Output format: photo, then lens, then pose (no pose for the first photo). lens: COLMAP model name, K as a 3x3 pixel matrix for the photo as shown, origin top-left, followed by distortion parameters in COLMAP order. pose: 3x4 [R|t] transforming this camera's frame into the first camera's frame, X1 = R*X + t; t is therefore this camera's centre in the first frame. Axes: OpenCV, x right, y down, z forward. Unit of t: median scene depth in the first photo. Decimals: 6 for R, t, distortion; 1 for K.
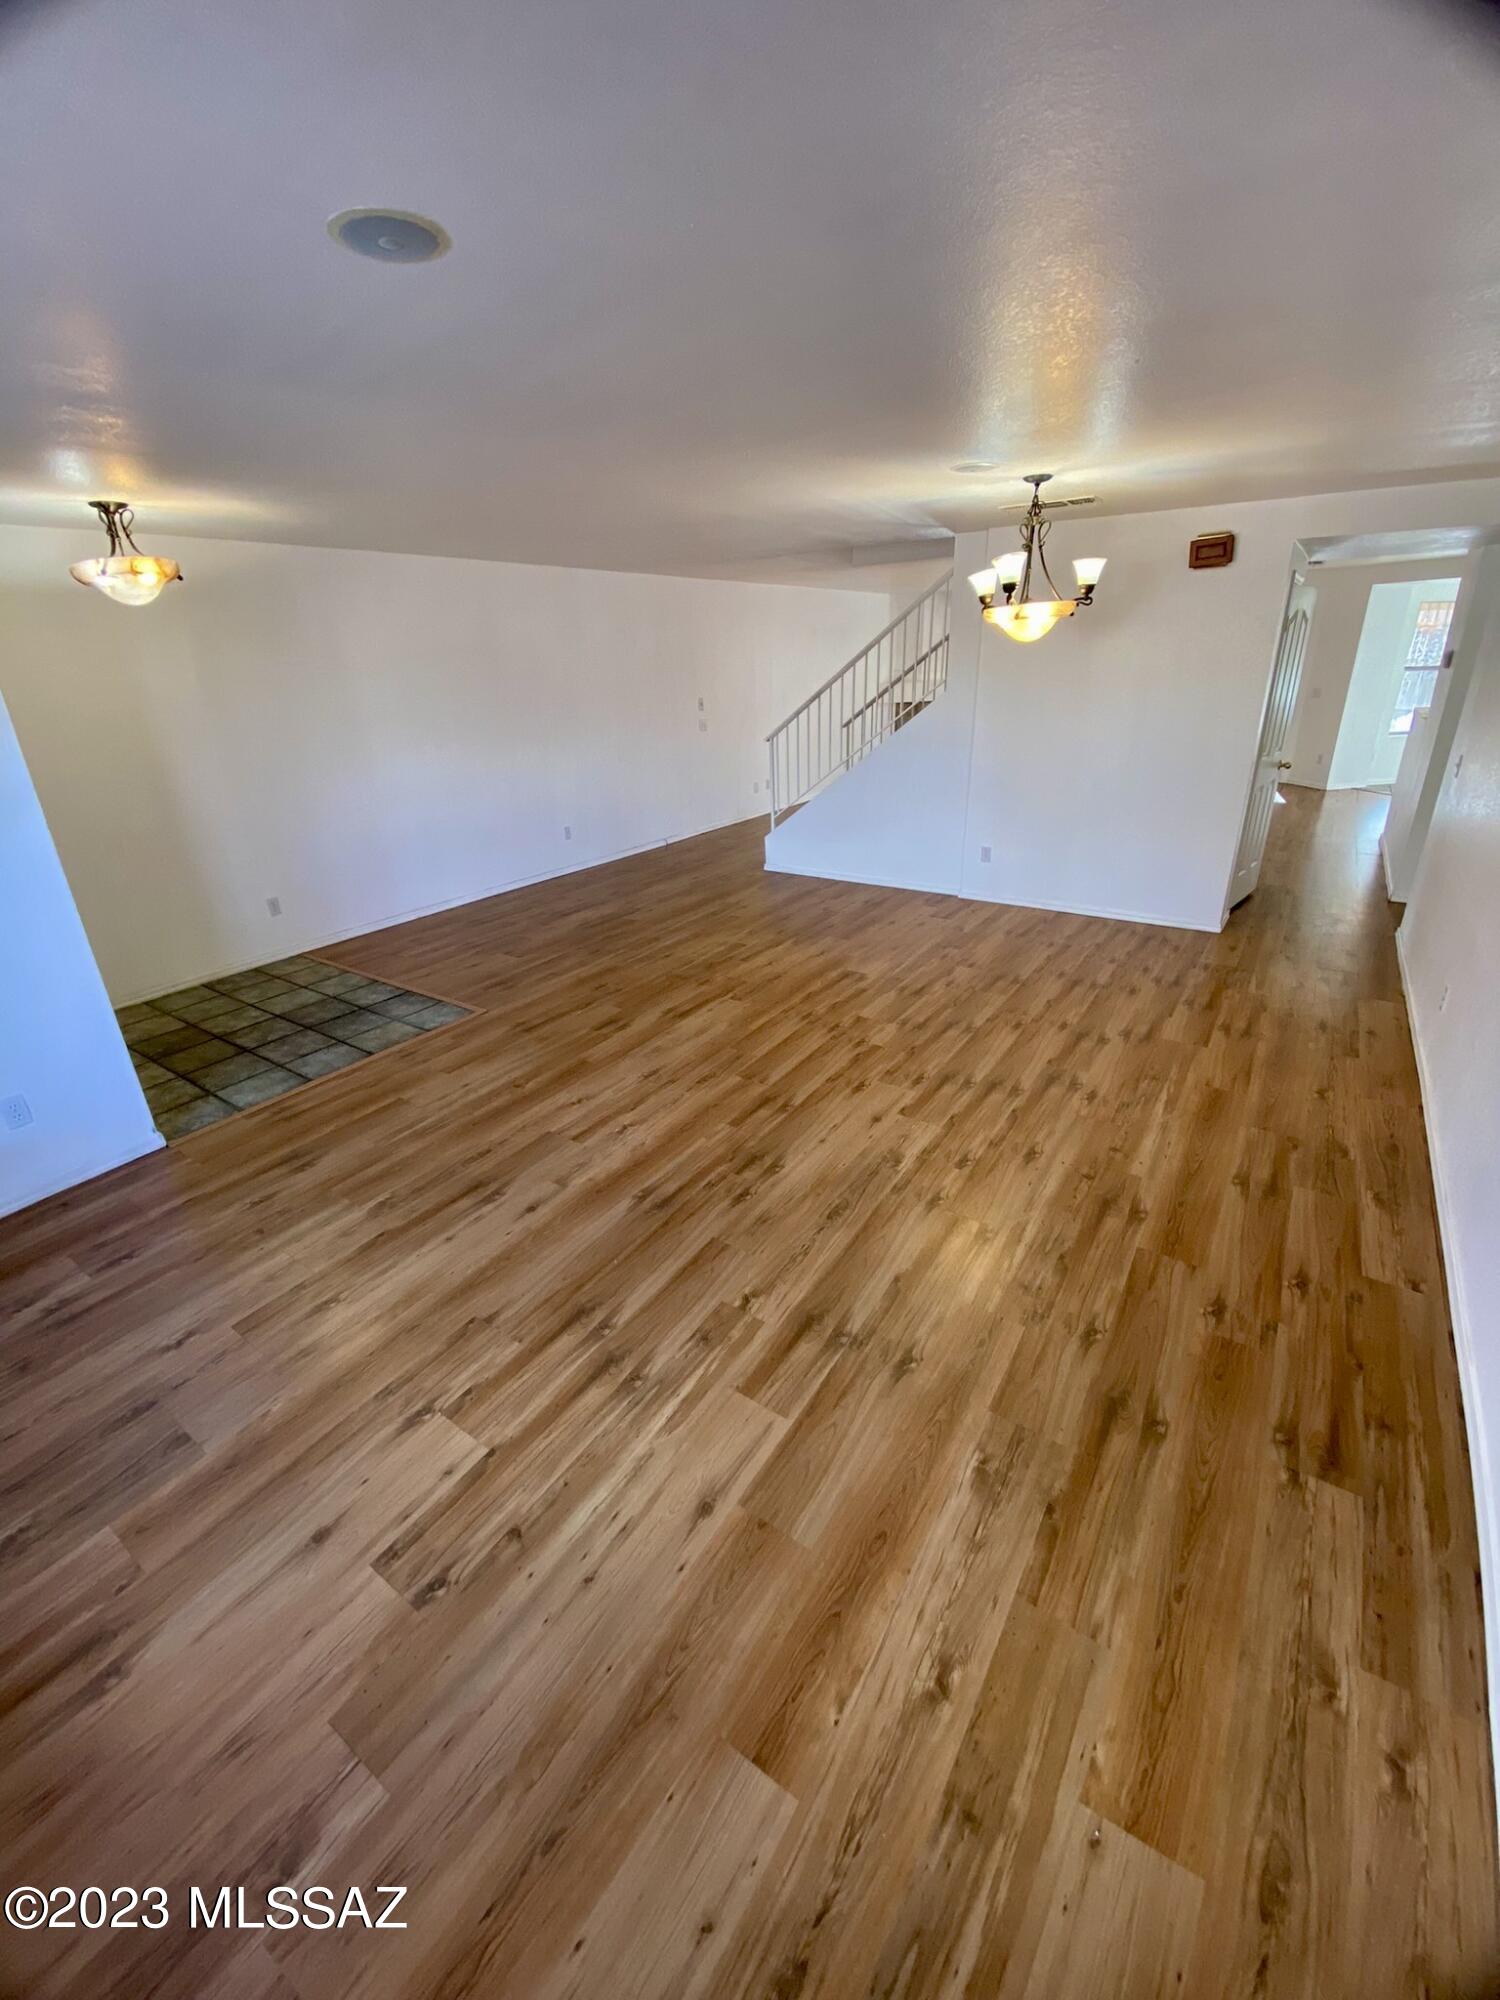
lens RADIAL K [[810.4, 0, 752.9], [0, 810.4, 990.4], [0, 0, 1]] dist [0.019674, -0.020448]
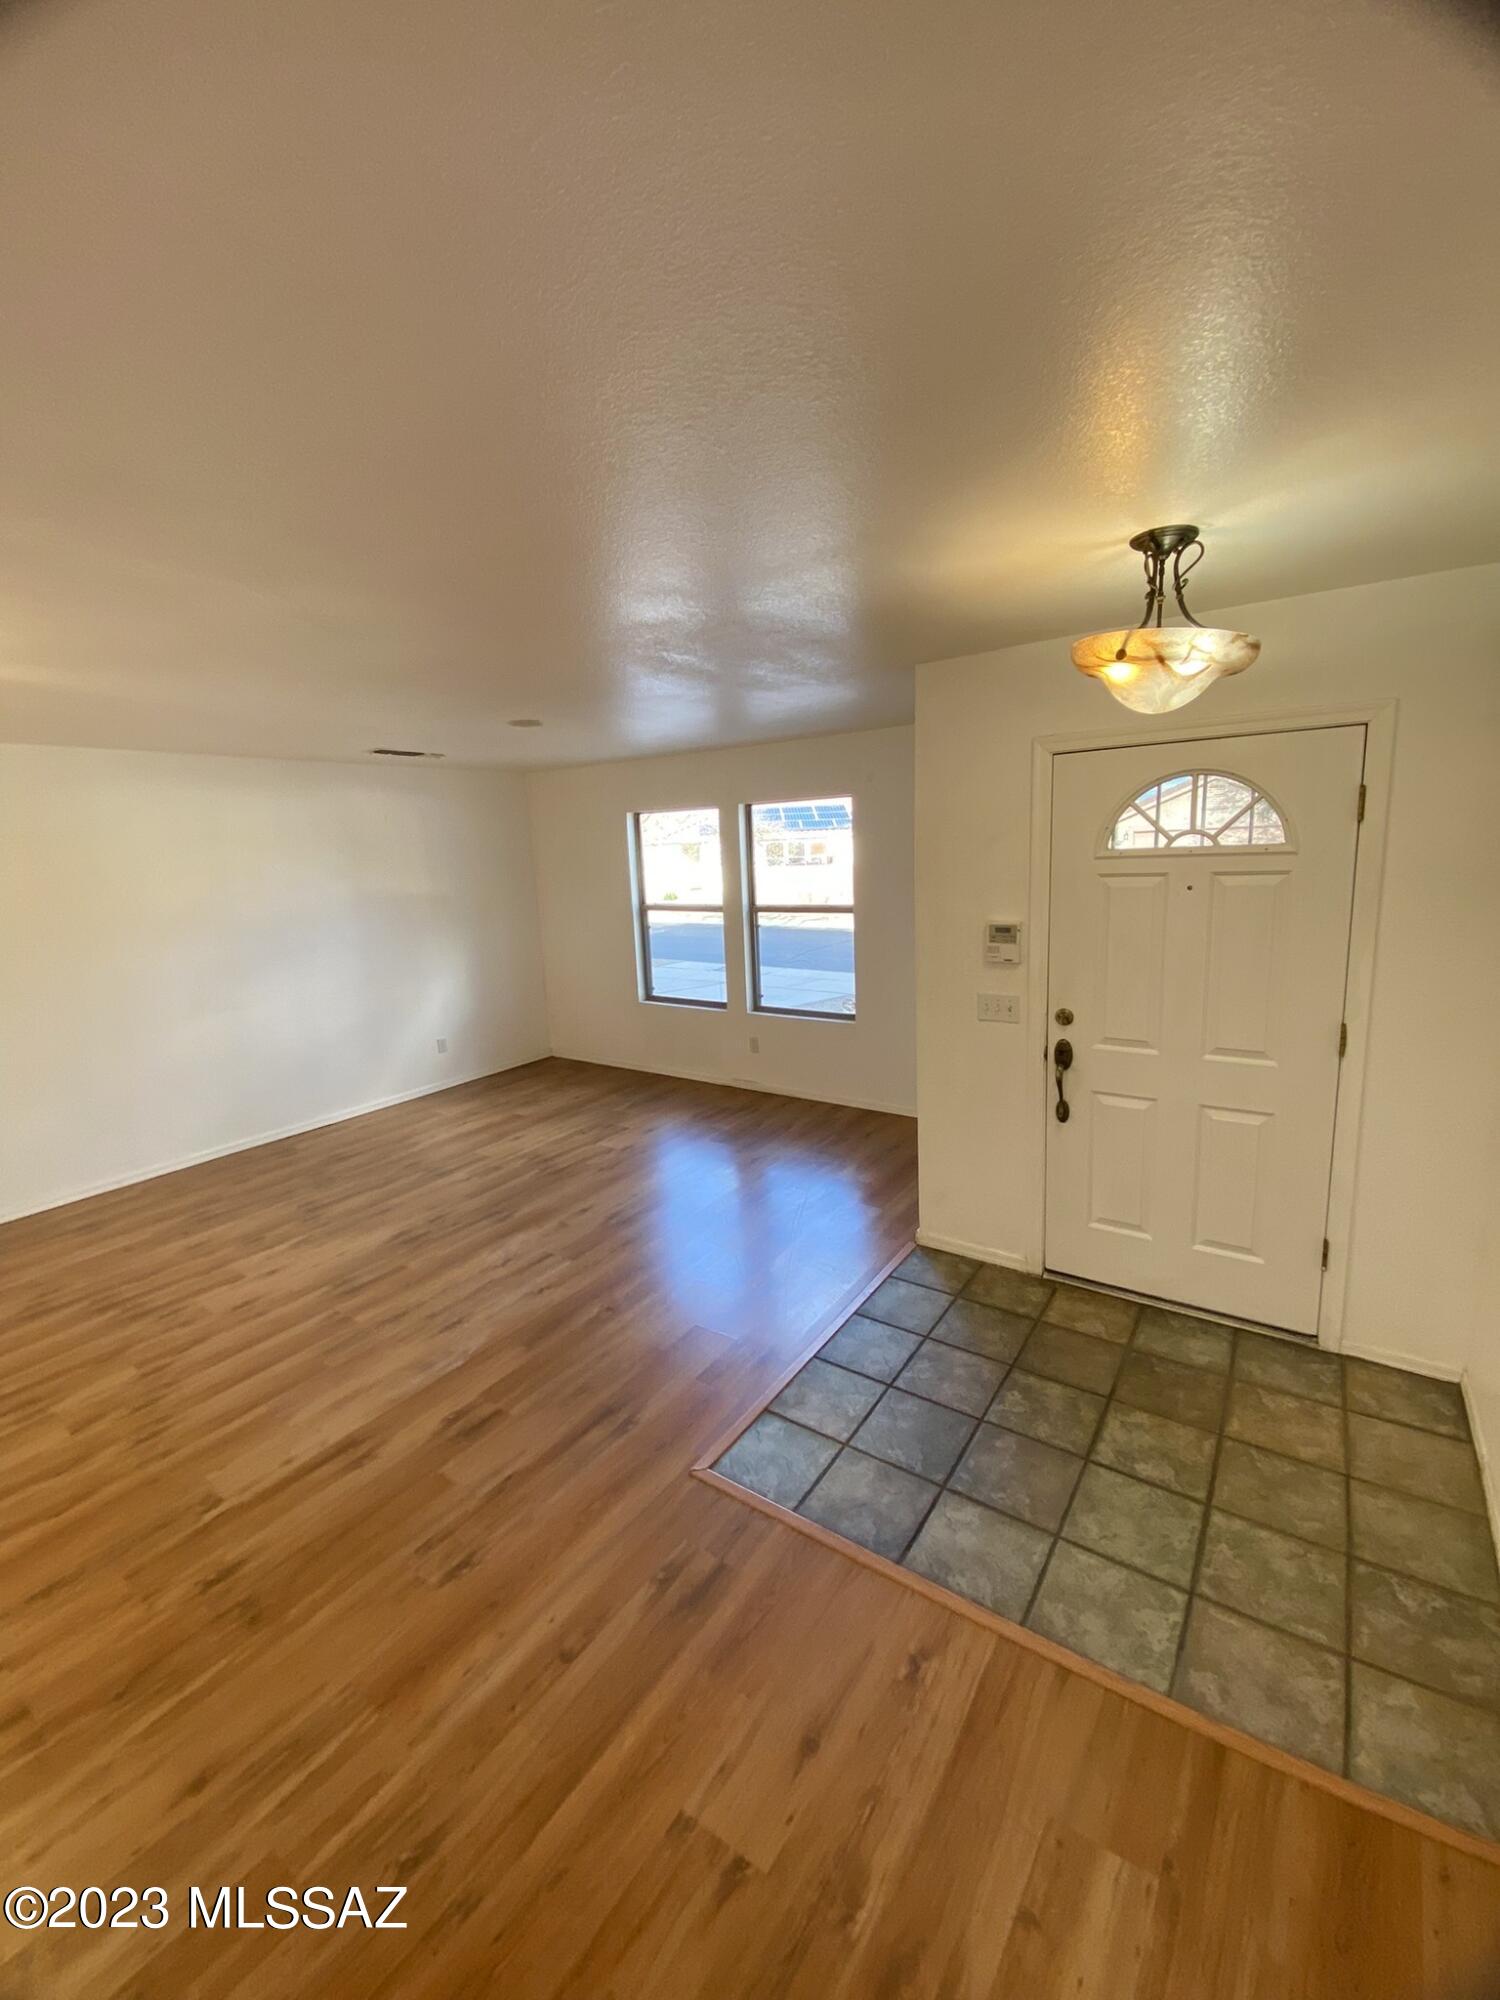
lens RADIAL K [[810.4, 0, 752.9], [0, 810.4, 990.4], [0, 0, 1]] dist [0.019674, -0.020448]
pose [[-0.997631, 0.065363, 0.021445, -0.500049], [0.066662, 0.841625, 0.535933, -0.652019], [0.016982, 0.536093, -0.843988, 1.601039]]
